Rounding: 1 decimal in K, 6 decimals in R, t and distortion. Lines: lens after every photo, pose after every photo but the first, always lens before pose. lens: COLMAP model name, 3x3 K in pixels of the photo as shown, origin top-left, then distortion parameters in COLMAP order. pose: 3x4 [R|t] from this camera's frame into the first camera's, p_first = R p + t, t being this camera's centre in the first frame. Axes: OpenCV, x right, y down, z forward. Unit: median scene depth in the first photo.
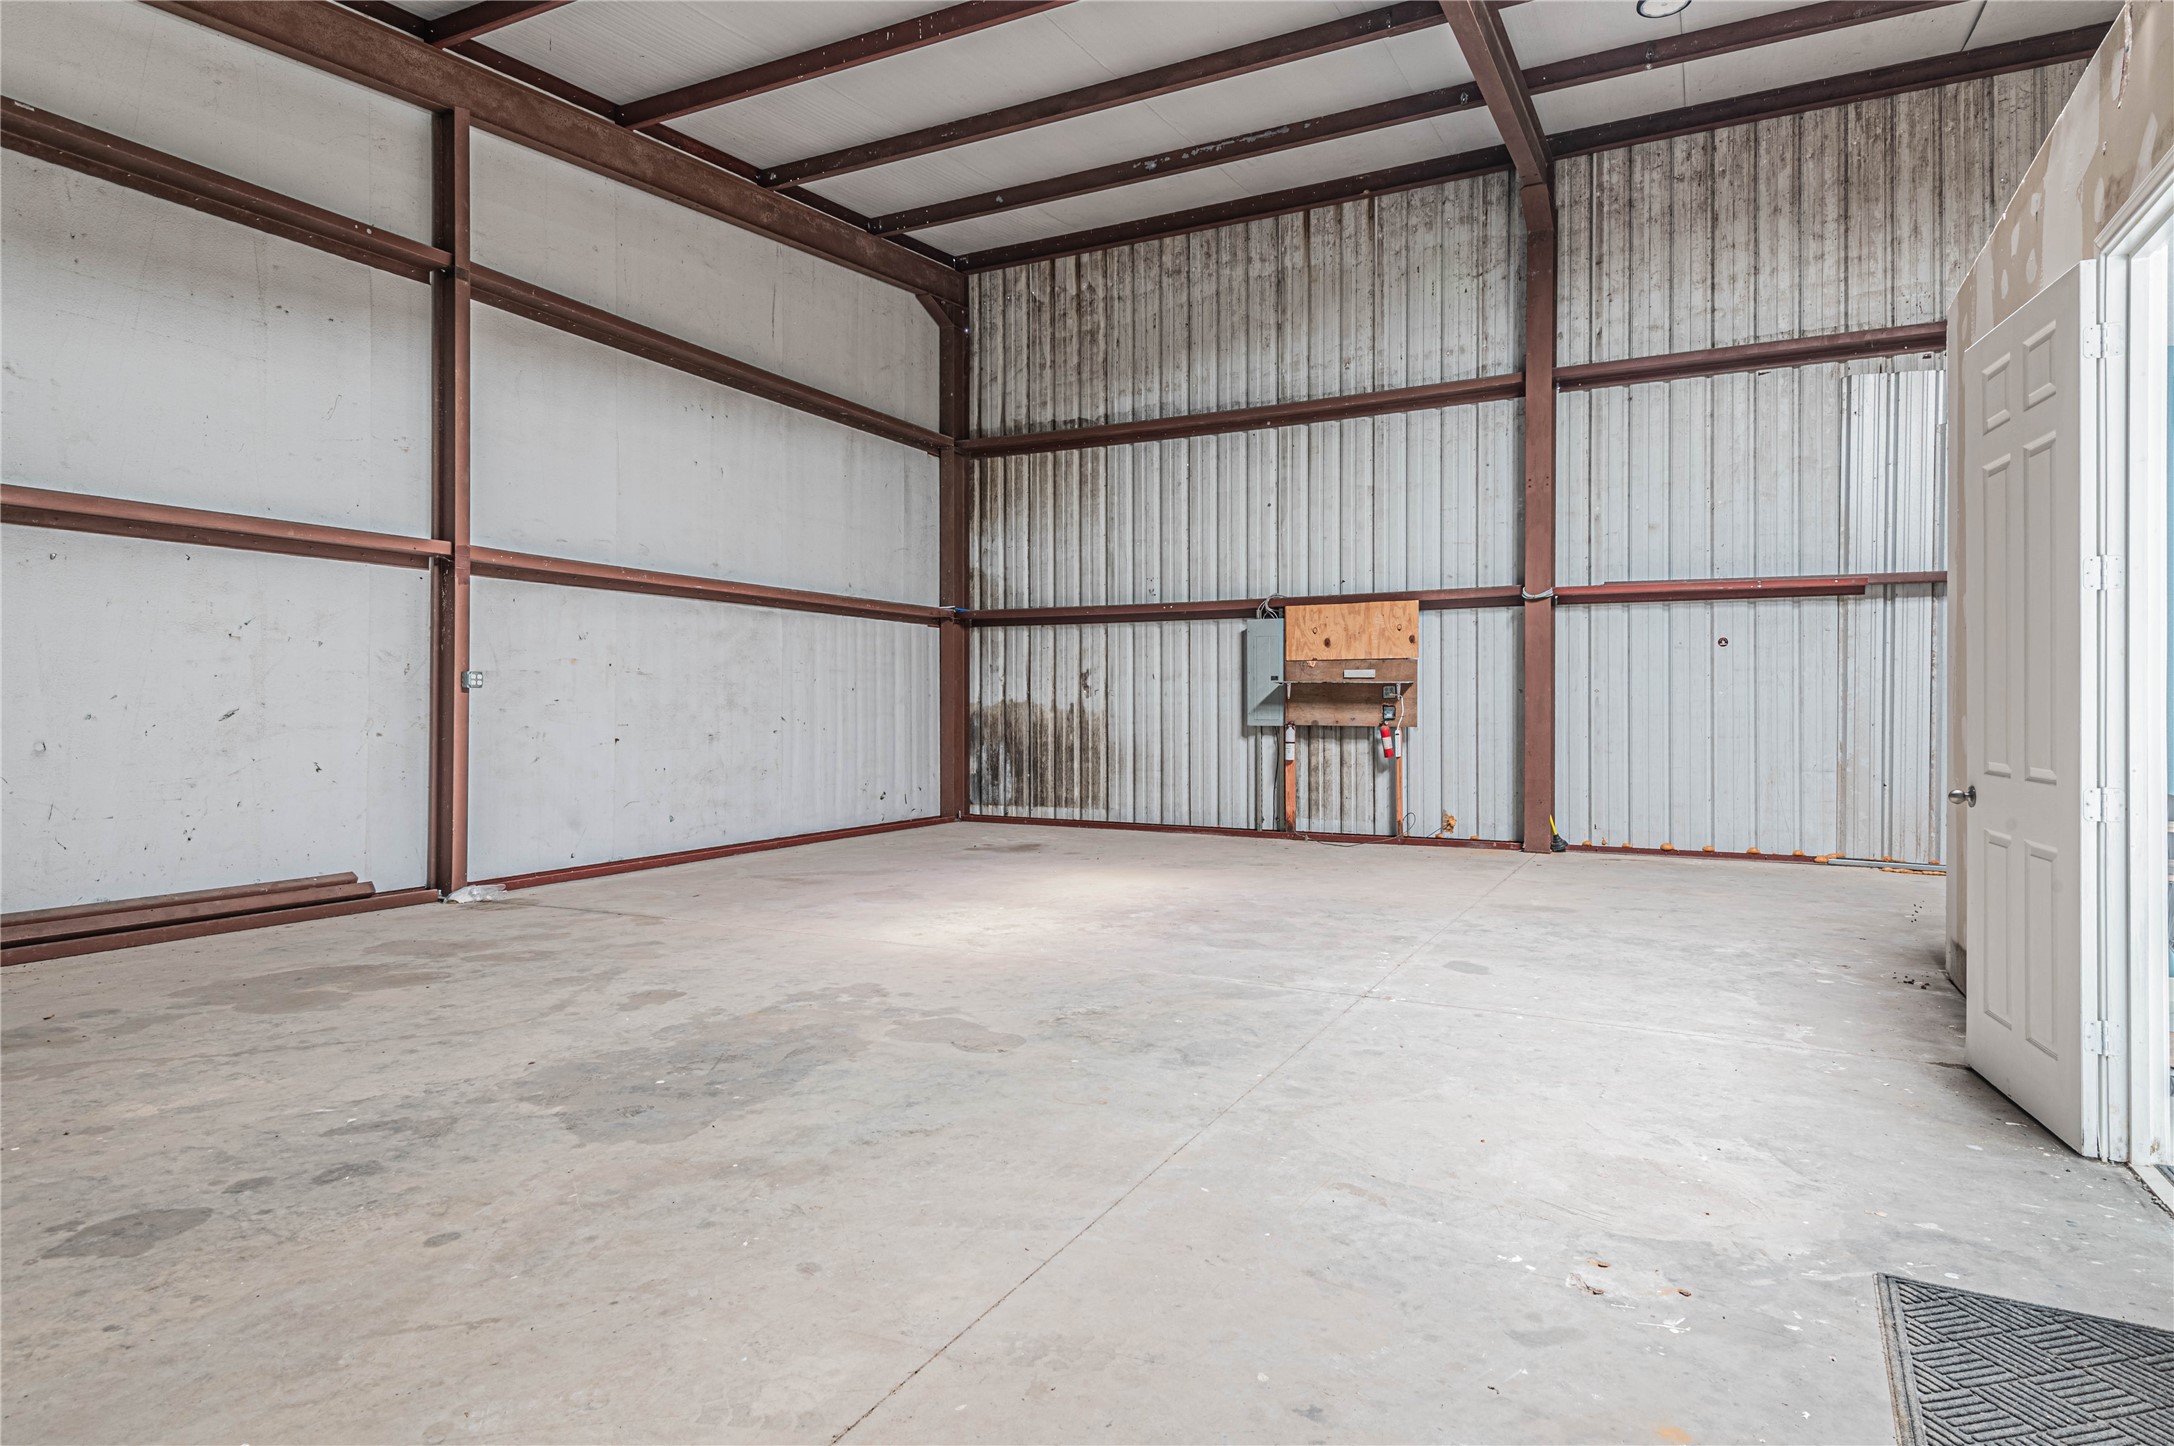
lens RADIAL K [[1179.8, 0, 1101.5], [0, 1179.8, 711.2], [0, 0, 1]] dist [0.024234, -0.012523]
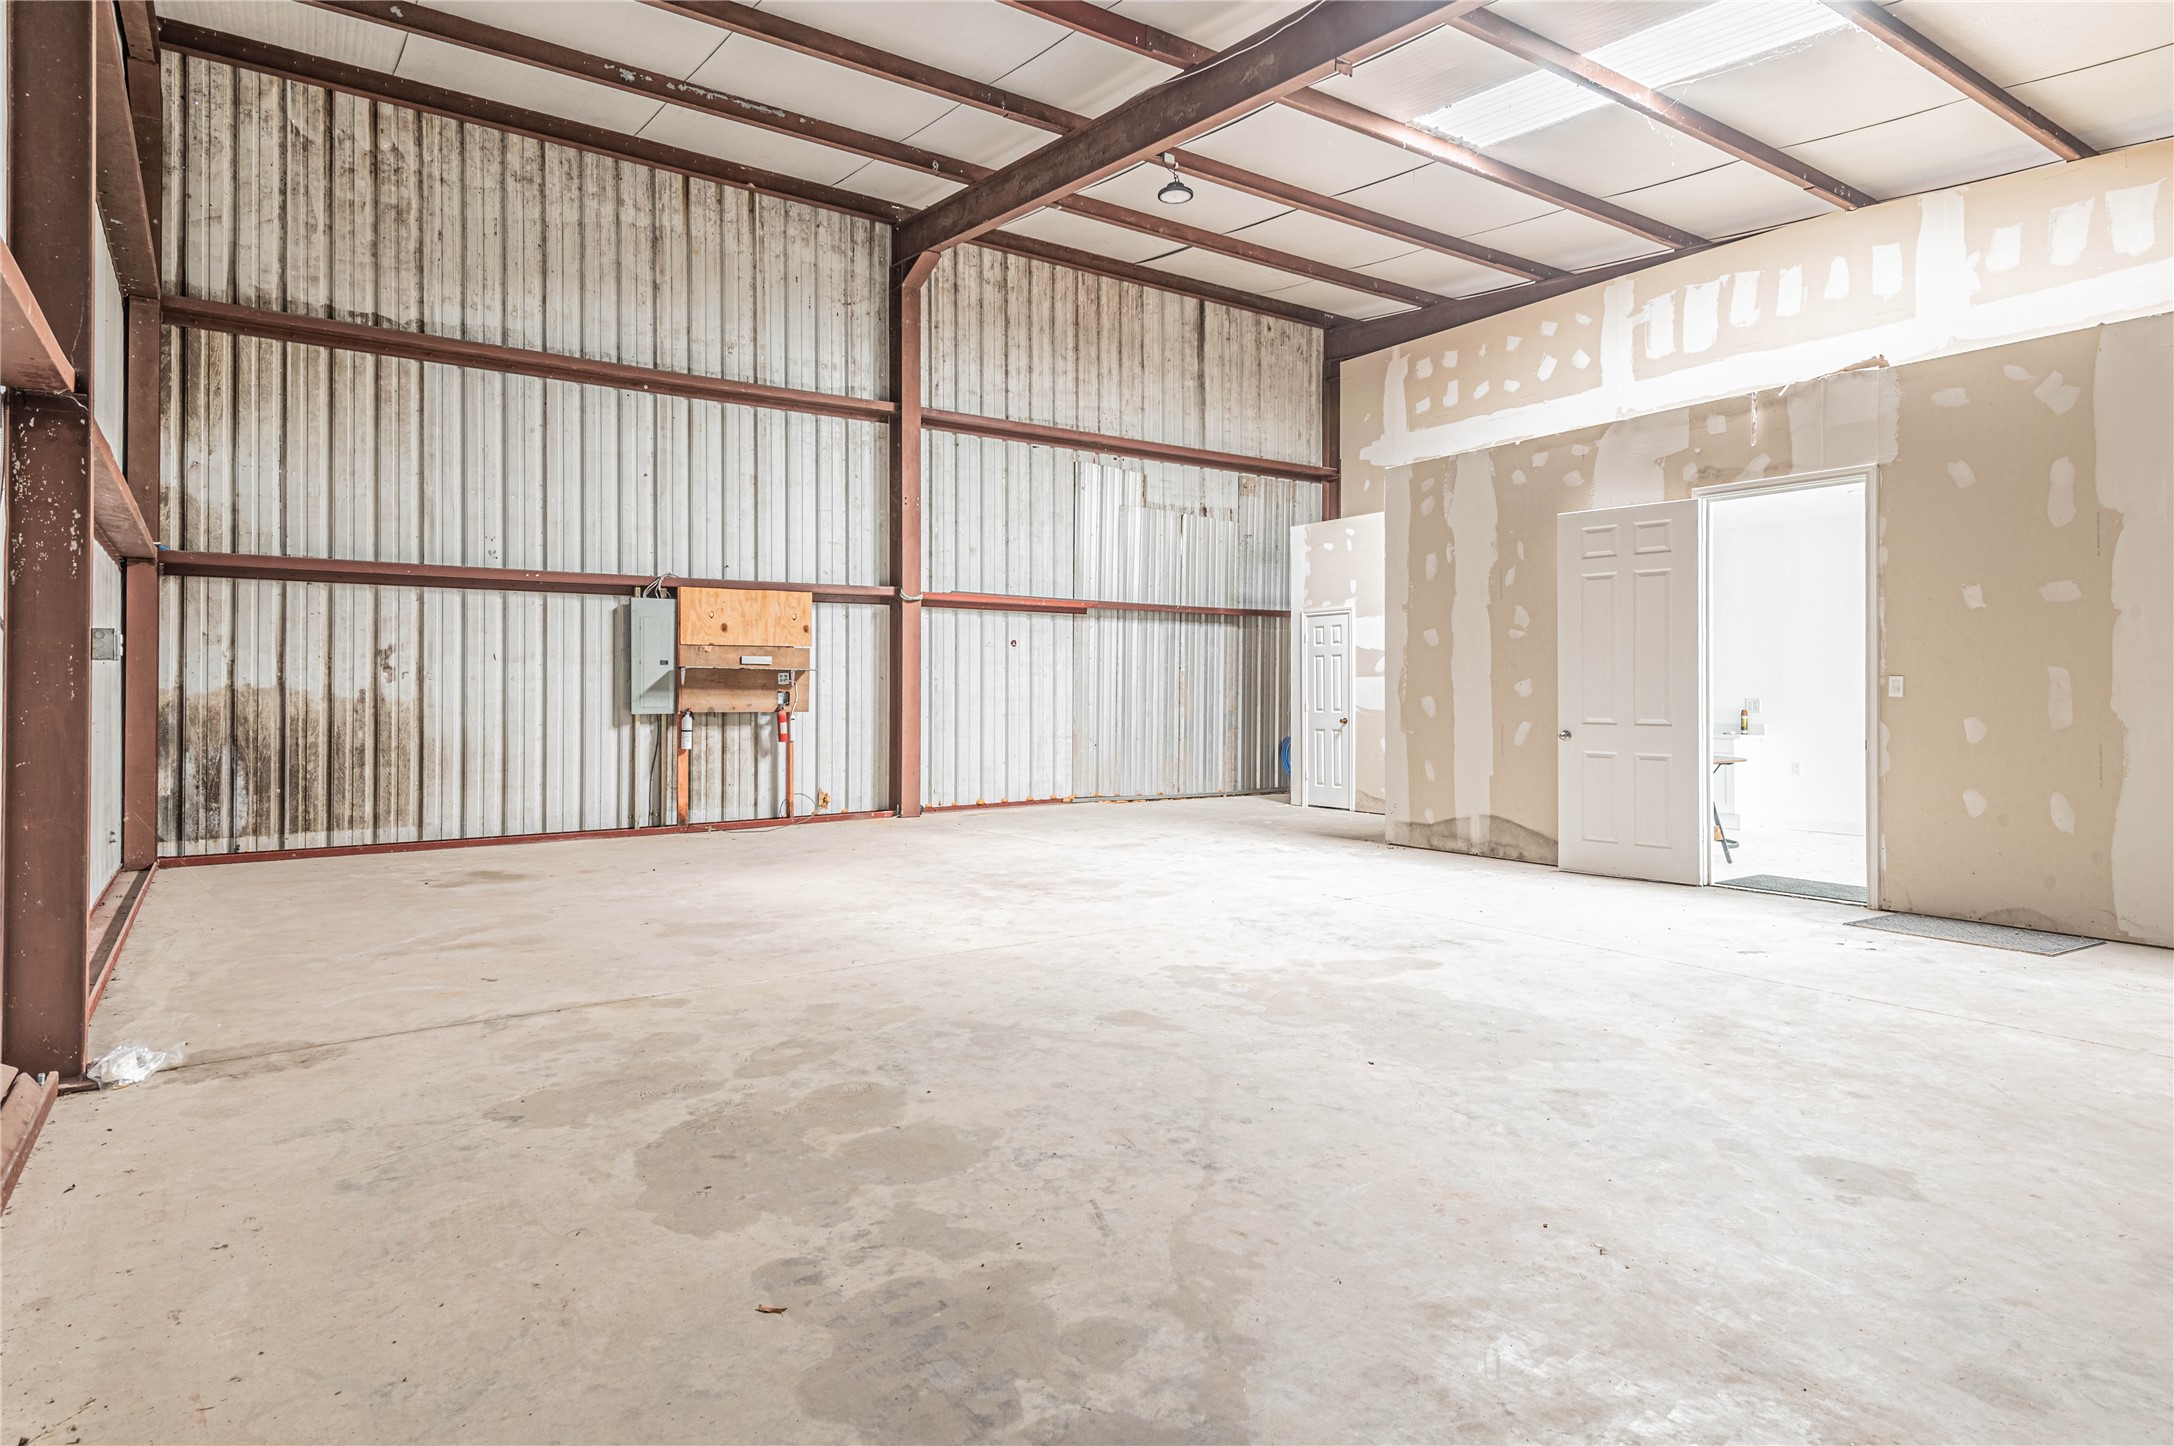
lens RADIAL K [[1179.8, 0, 1060.8], [0, 1179.8, 687.0], [0, 0, 1]] dist [0.024234, -0.012523]
pose [[0.494256, 0.001657, 0.869315, -0.517354], [0.006135, 0.999967, -0.005394, -0.001658], [-0.869295, 0.008000, 0.494229, 0.267129]]
